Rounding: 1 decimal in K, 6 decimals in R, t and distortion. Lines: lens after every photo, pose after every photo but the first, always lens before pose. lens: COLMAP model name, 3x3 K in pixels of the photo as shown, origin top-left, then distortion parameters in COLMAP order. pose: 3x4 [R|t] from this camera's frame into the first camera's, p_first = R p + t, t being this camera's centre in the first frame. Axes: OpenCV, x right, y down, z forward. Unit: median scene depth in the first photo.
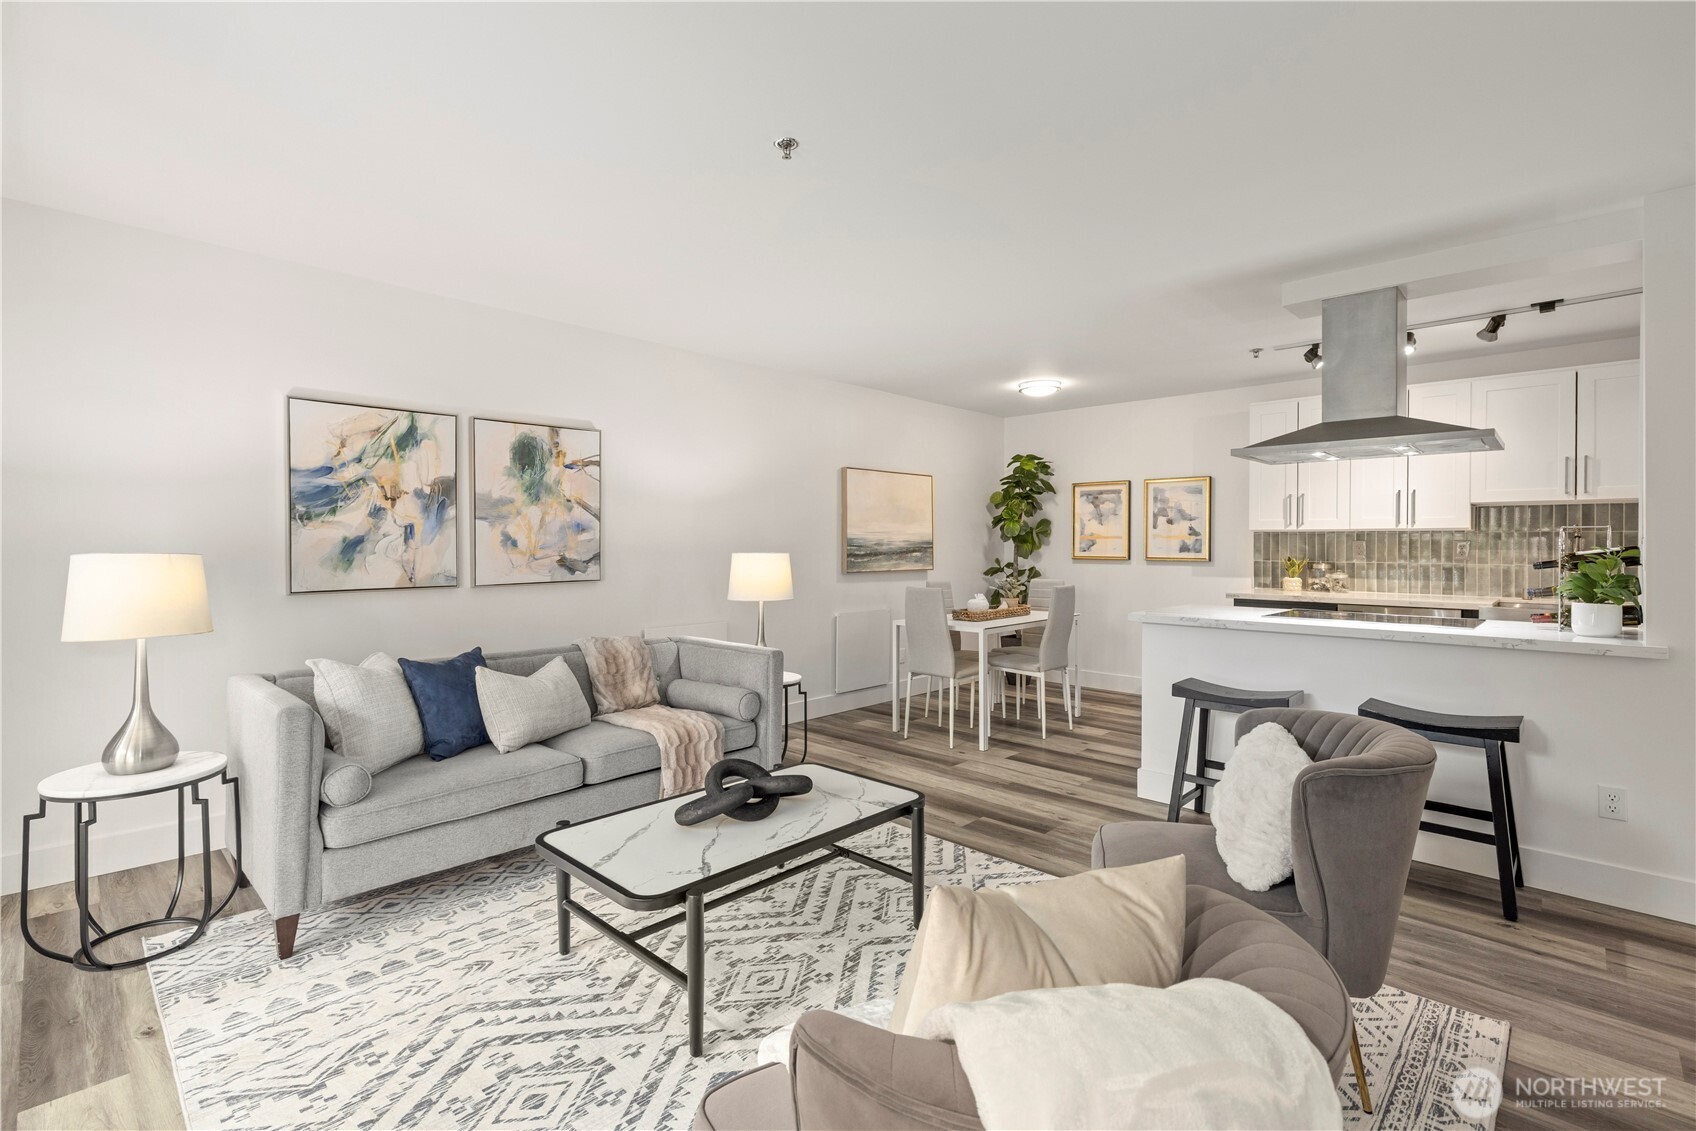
lens RADIAL K [[762.6, 0, 843.8], [0, 762.6, 542.9], [0, 0, 1]] dist [0.000516, -0.000262]
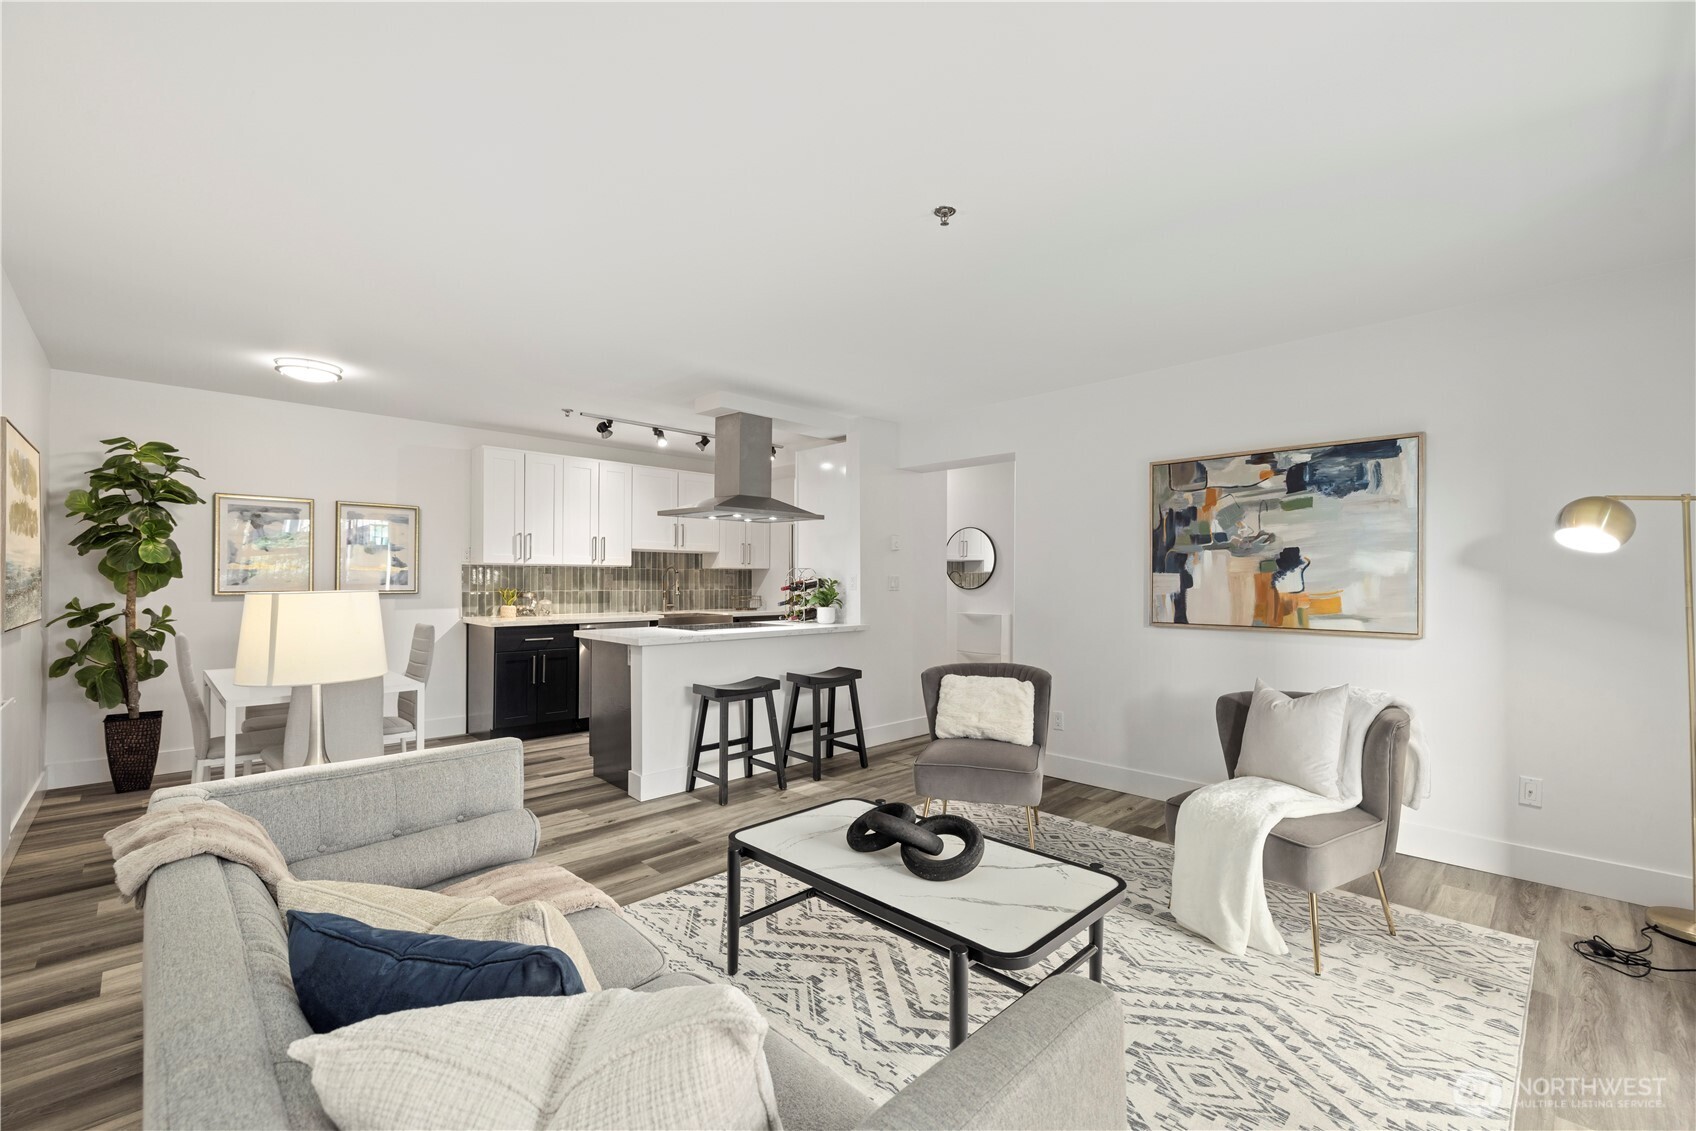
lens RADIAL K [[702.2, 0, 855.8], [0, 702.2, 569.7], [0, 0, 1]] dist [-0.000551, -0.000253]
pose [[0.032428, 0.012555, 0.999395, -0.634193], [-0.006693, 0.999901, -0.012345, 0.001756], [-0.999452, -0.006288, 0.032509, 0.643737]]
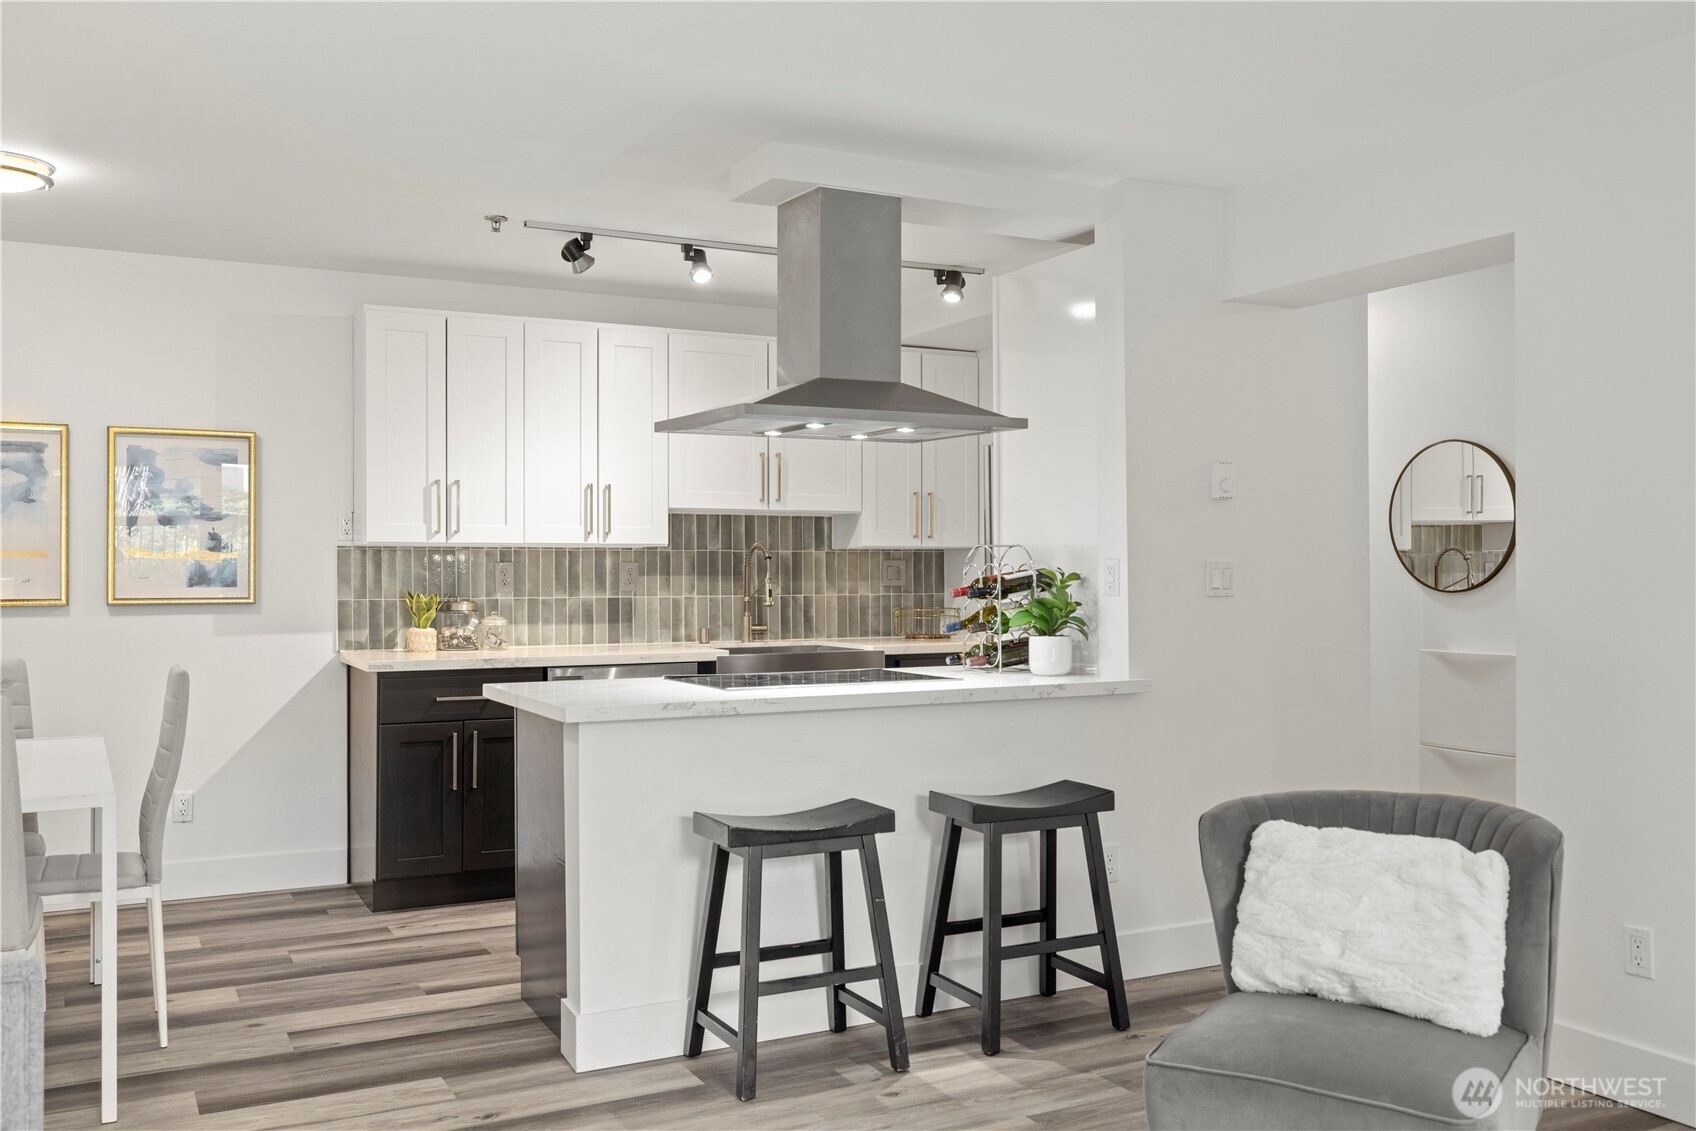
lens RADIAL K [[1448.0, 0, 846.5], [0, 1448.0, 554.2], [0, 0, 1]] dist [0.001927, -0.000692]
pose [[0.324950, 0.008224, 0.945695, -0.454503], [0.000650, 0.999960, -0.008919, 0.000922], [-0.945731, 0.003513, 0.324932, 0.515558]]
